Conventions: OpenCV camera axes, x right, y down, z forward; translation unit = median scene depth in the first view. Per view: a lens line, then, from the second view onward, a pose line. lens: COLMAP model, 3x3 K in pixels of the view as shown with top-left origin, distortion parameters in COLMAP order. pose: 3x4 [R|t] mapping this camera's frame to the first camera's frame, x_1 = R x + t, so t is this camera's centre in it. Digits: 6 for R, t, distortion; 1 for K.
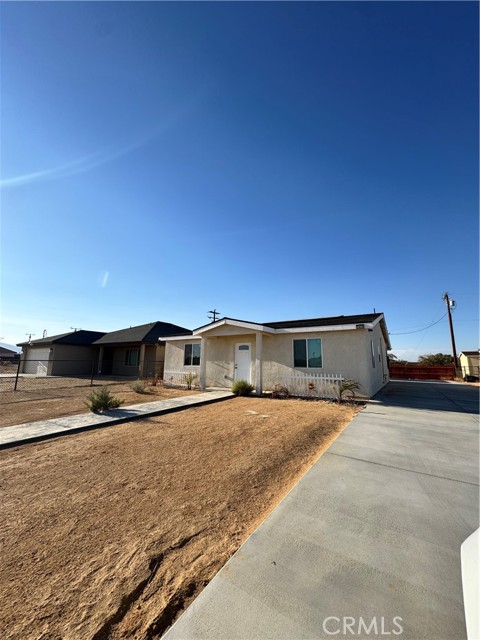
lens RADIAL K [[254.5, 0, 241.0], [0, 254.5, 319.7], [0, 0, 1]] dist [-0.001312, -0.000007]
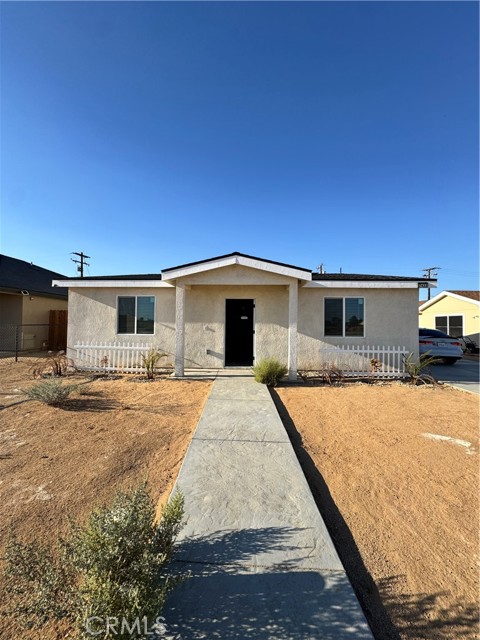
lens RADIAL K [[254.5, 0, 239.0], [0, 254.5, 318.3], [0, 0, 1]] dist [-0.001312, -0.000007]
pose [[0.866784, 0.006011, 0.498648, -0.334747], [-0.085406, 0.986943, 0.136560, 0.056273], [-0.491317, -0.160956, 0.855980, 0.483284]]
